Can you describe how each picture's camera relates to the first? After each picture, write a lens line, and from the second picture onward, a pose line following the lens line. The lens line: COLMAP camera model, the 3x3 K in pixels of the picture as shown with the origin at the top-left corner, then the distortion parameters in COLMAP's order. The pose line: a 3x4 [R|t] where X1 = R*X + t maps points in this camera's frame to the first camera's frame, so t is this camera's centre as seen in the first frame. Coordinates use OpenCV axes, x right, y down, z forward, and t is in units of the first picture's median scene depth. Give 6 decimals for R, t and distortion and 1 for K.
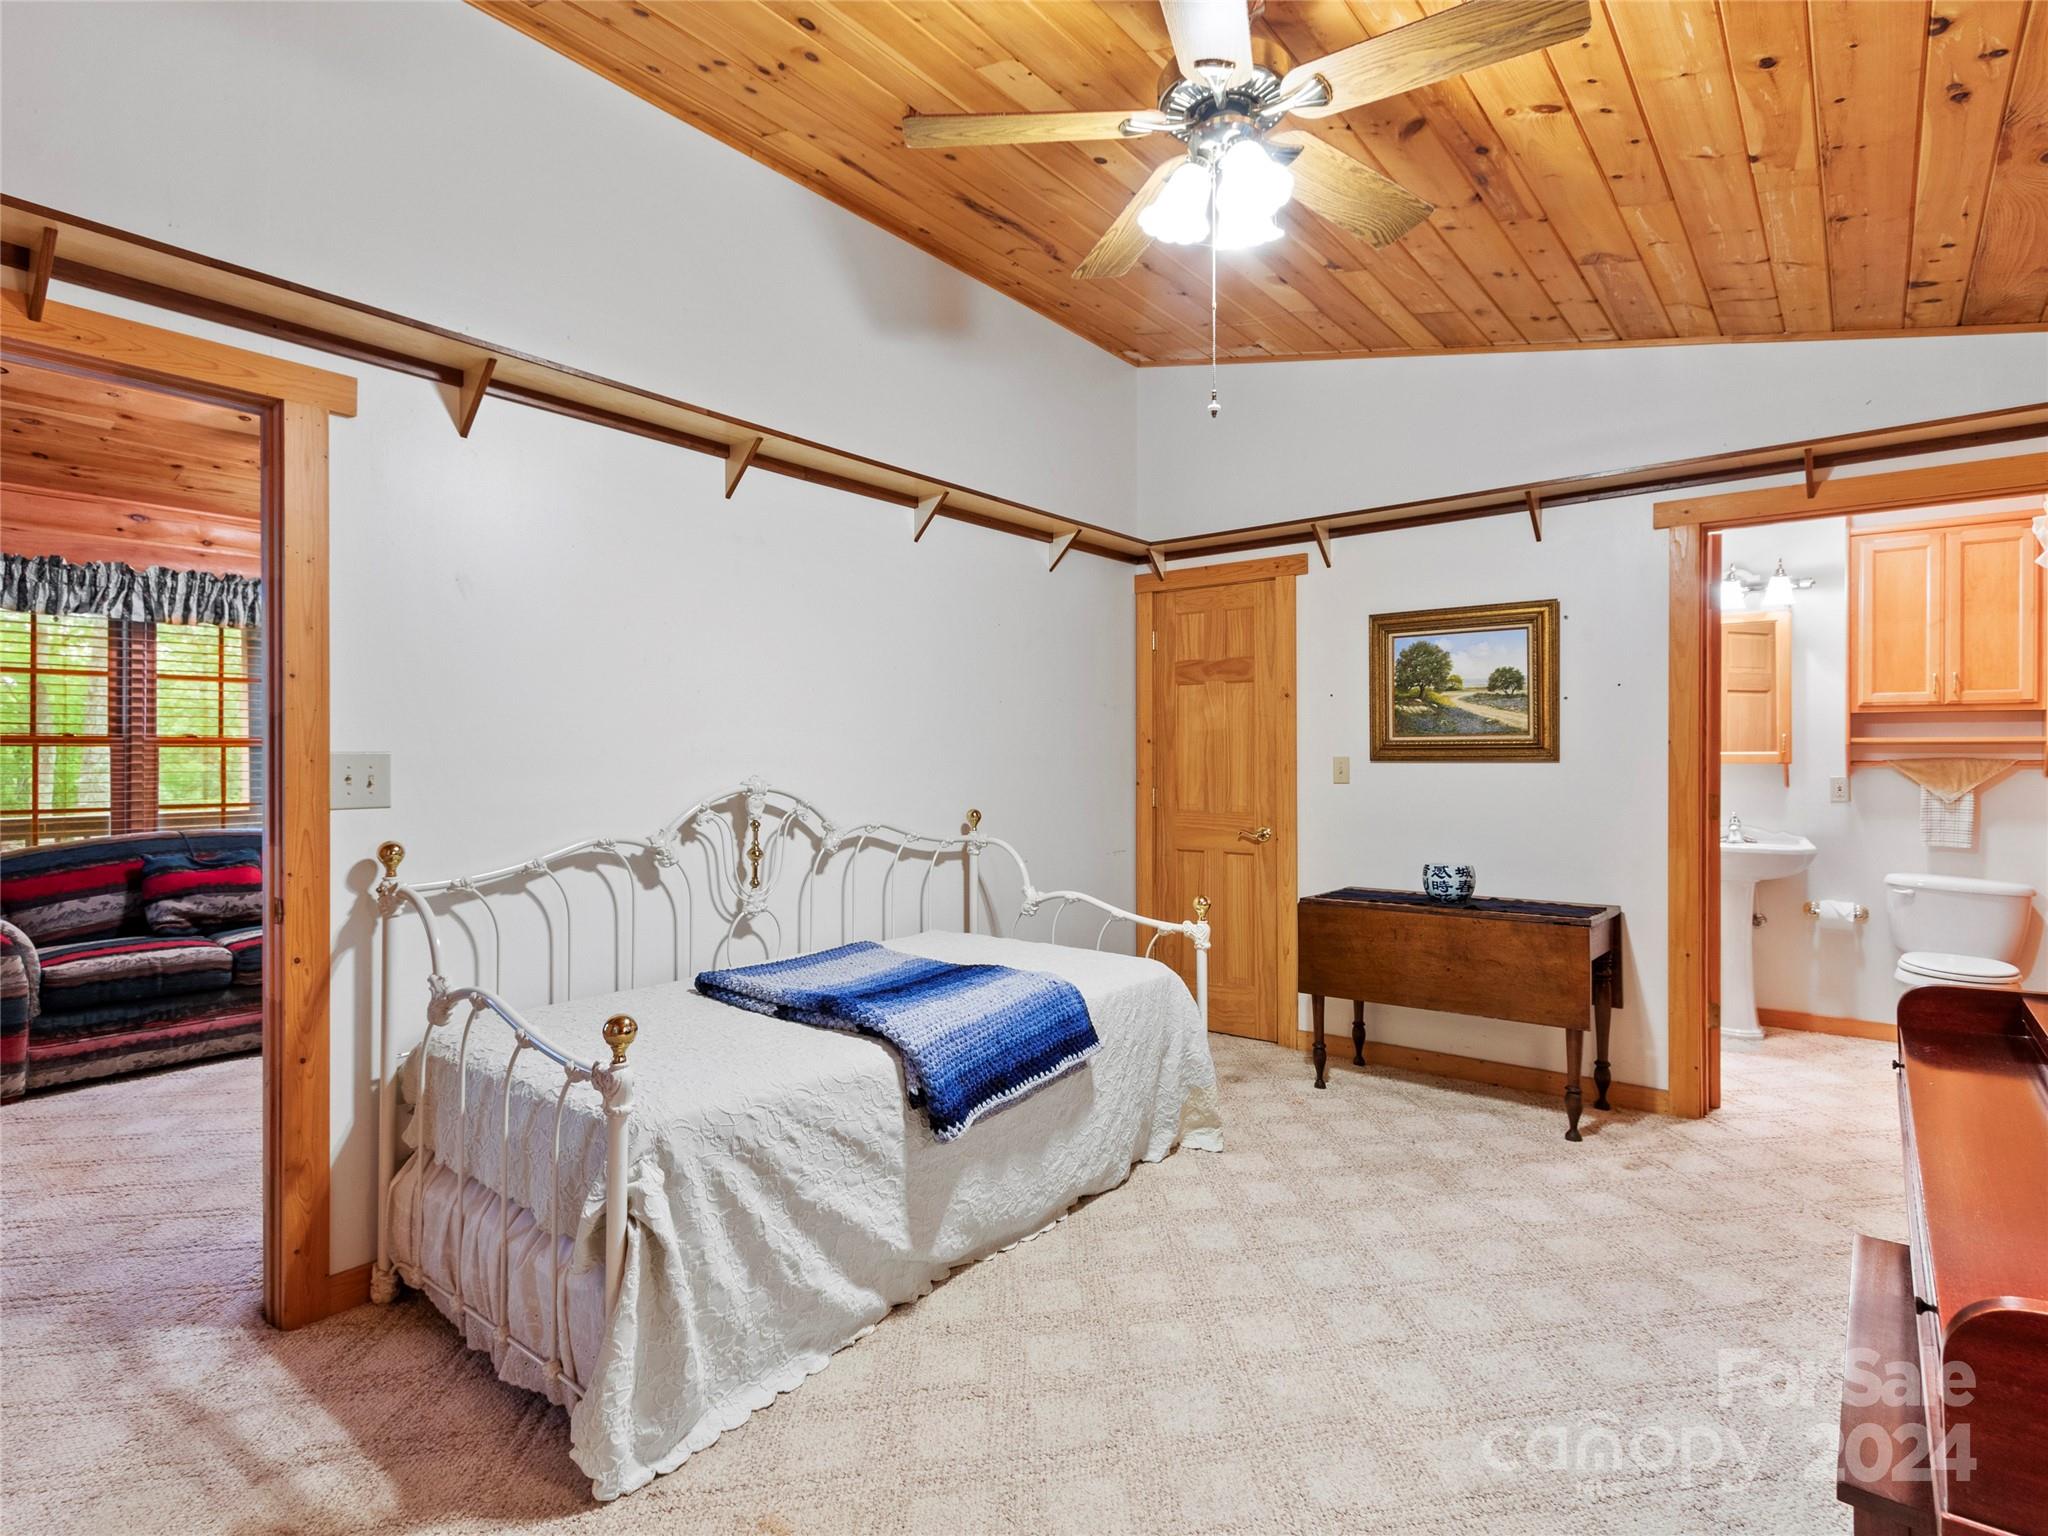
lens RADIAL K [[1047.3, 0, 986.4], [0, 1047.3, 753.8], [0, 0, 1]] dist [0.010683, -0.003394]
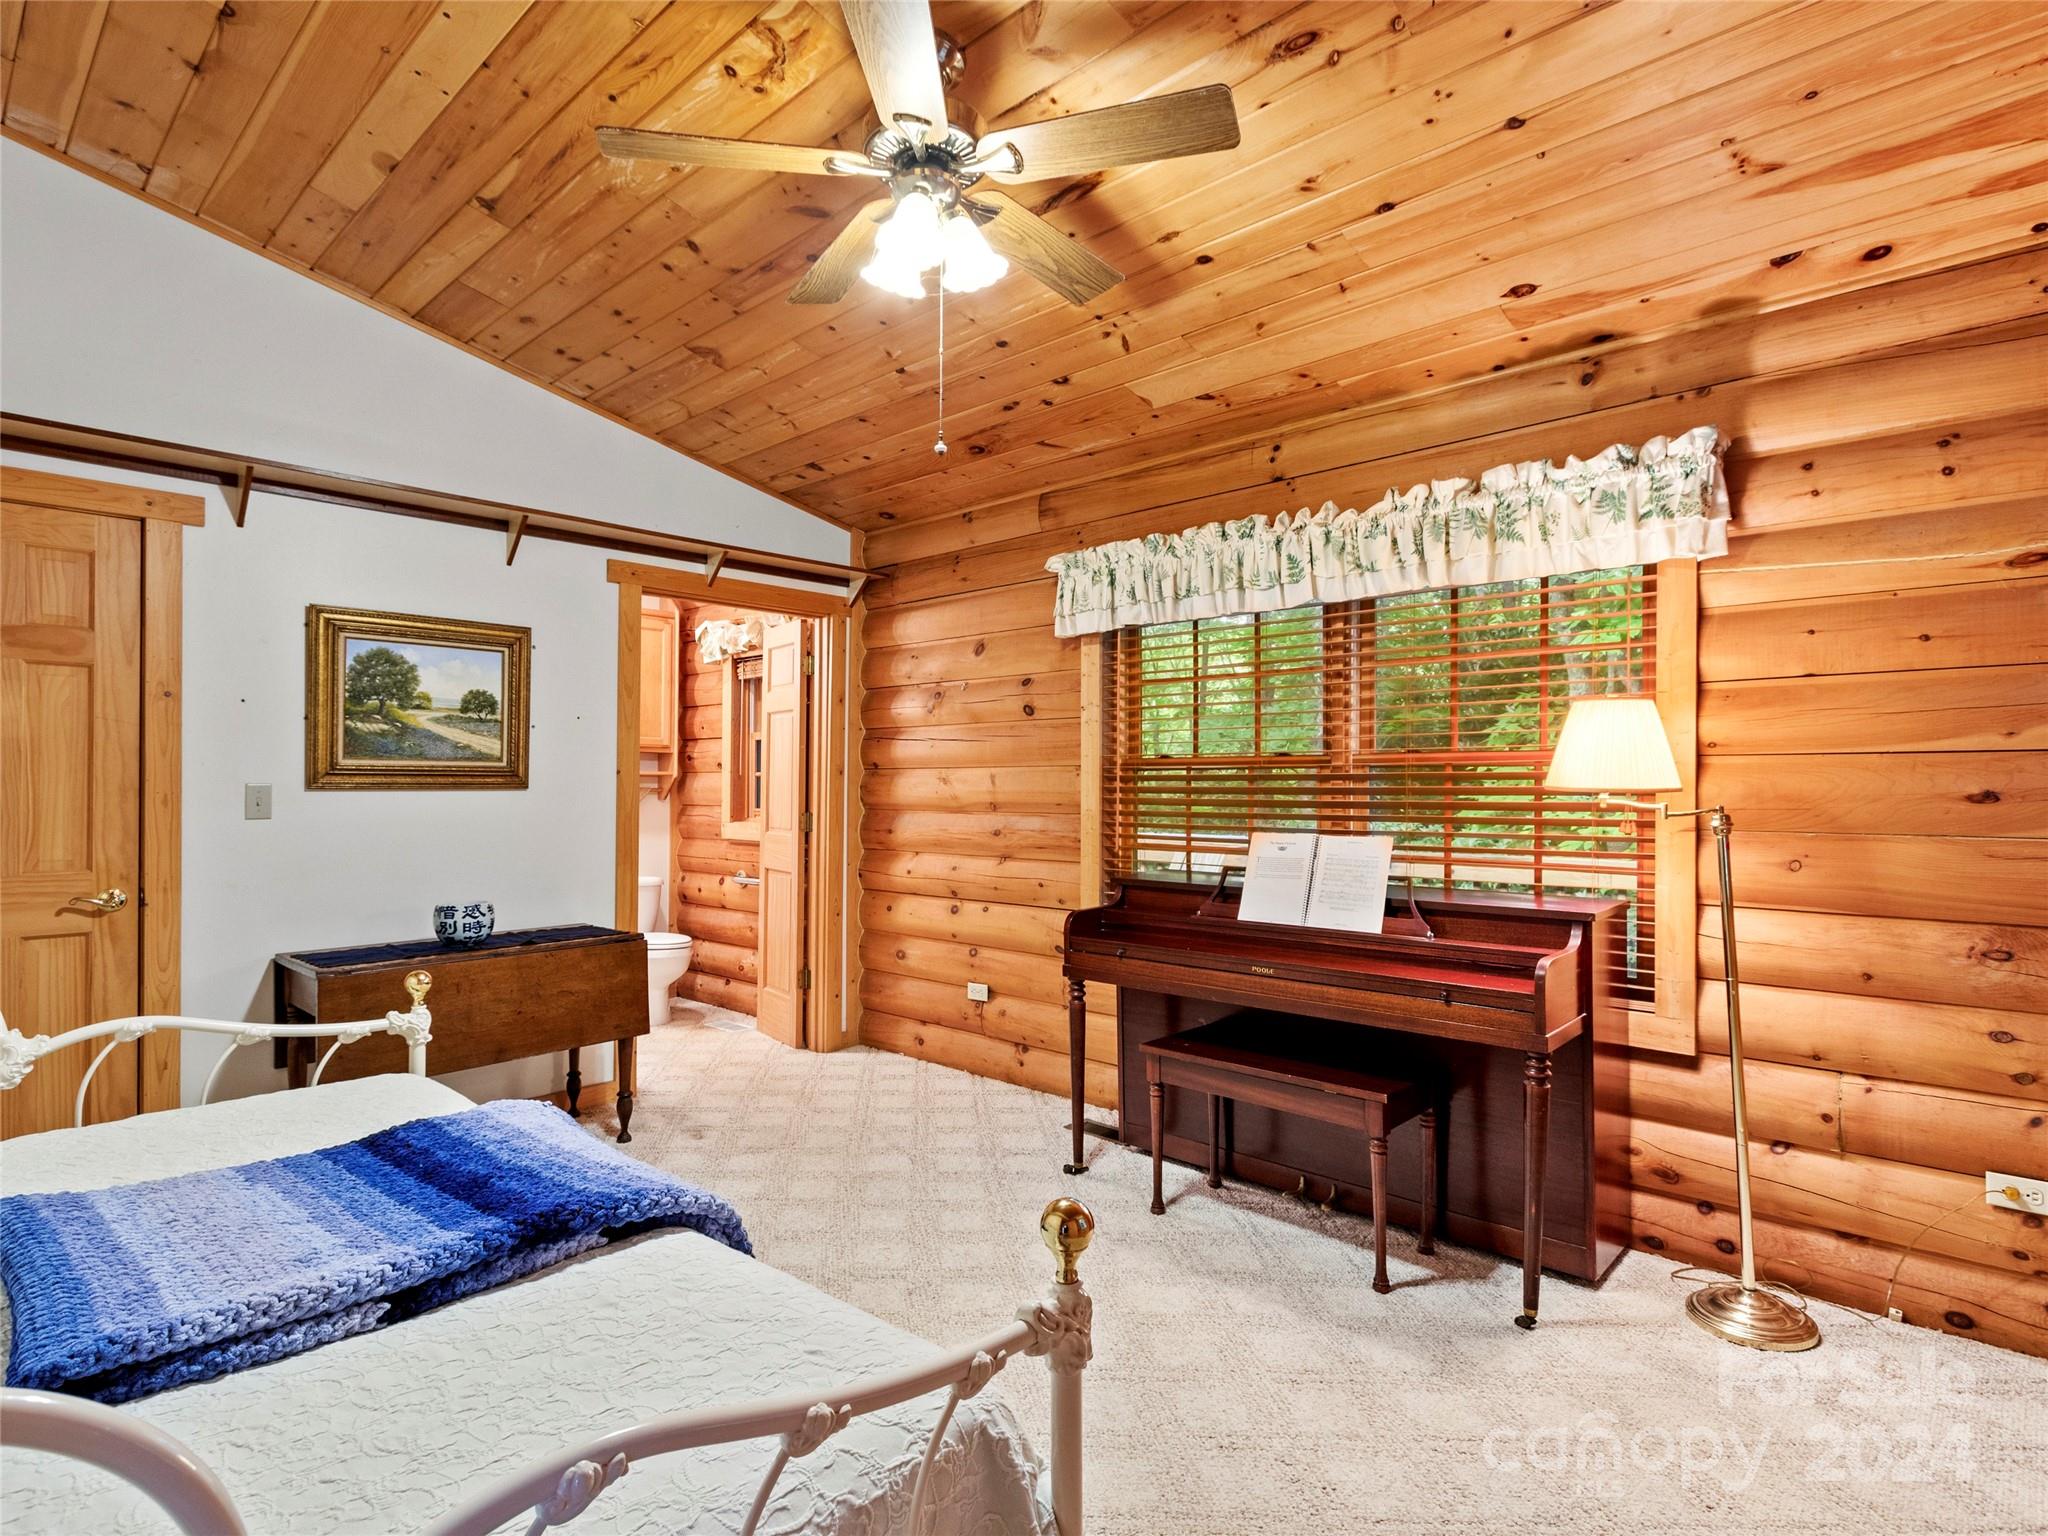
lens RADIAL K [[1047.3, 0, 1058.9], [0, 1047.3, 772.1], [0, 0, 1]] dist [0.010683, -0.003394]
pose [[0.066933, 0.015170, 0.997642, -0.374466], [-0.005384, 0.999875, -0.014843, 0.002901], [-0.997743, -0.004377, 0.067007, 0.374648]]
